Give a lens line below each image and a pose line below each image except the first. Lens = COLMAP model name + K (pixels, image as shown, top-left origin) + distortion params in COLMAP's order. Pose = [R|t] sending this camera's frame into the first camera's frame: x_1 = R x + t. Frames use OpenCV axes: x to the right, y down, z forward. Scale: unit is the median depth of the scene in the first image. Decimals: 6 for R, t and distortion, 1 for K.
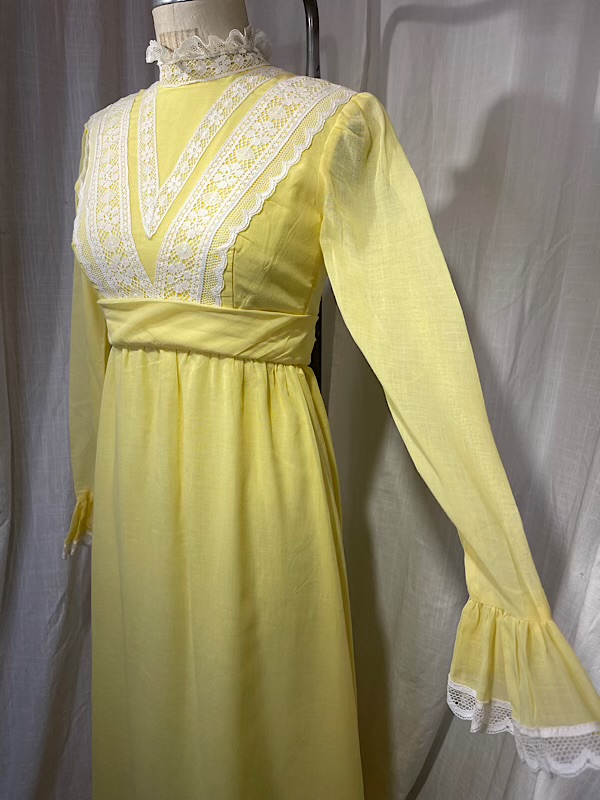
lens RADIAL K [[605.3, 0, 313.9], [0, 605.3, 399.3], [0, 0, 1]] dist [0.055549, -0.091901]
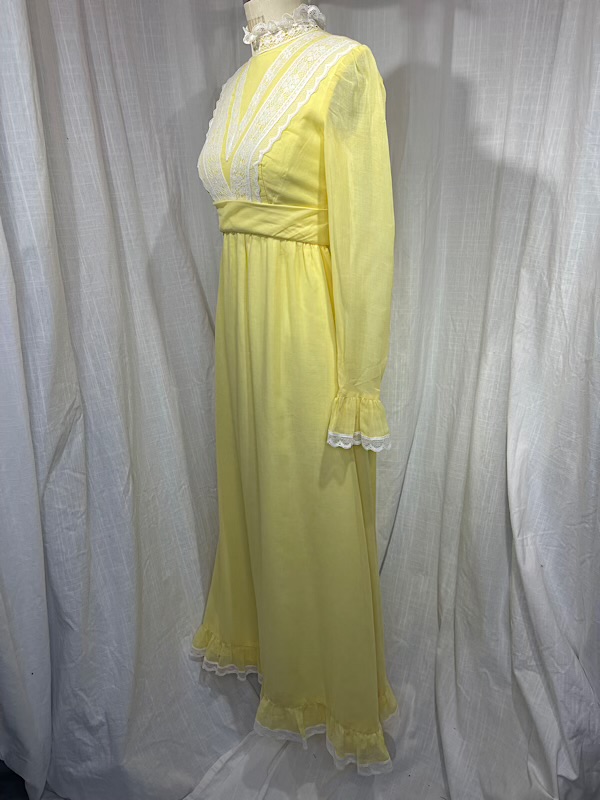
lens RADIAL K [[593.1, 0, 302.7], [0, 593.1, 404.3], [0, 0, 1]] dist [0.050707, -0.083788]
pose [[0.889788, -0.191362, 0.414315, -0.944245], [0.156053, 0.980697, 0.117817, 0.173799], [-0.428863, -0.040177, 0.902475, -0.376024]]
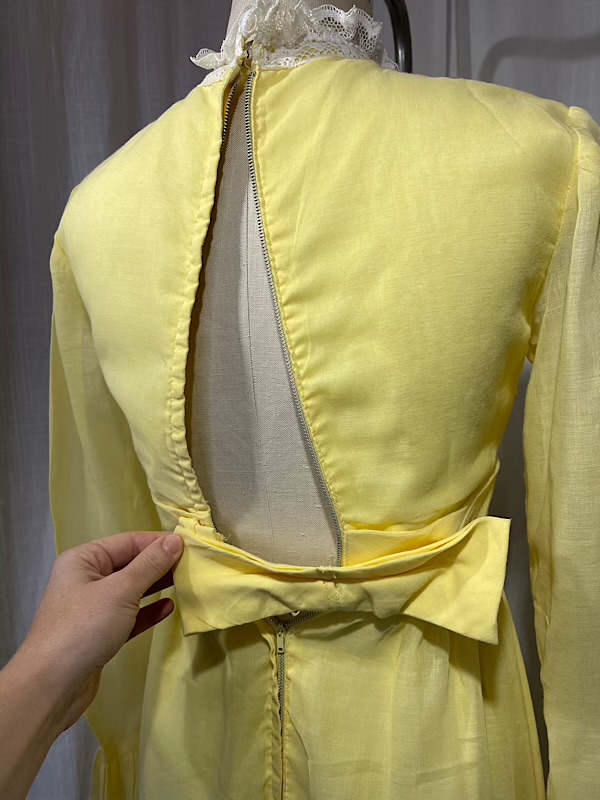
lens RADIAL K [[605.3, 0, 313.9], [0, 605.3, 399.3], [0, 0, 1]] dist [0.055549, -0.091901]
pose [[0.997499, -0.047213, 0.052608, -0.242127], [0.052090, 0.994062, -0.095542, -0.168162], [-0.047785, 0.098044, 0.994034, 0.392321]]
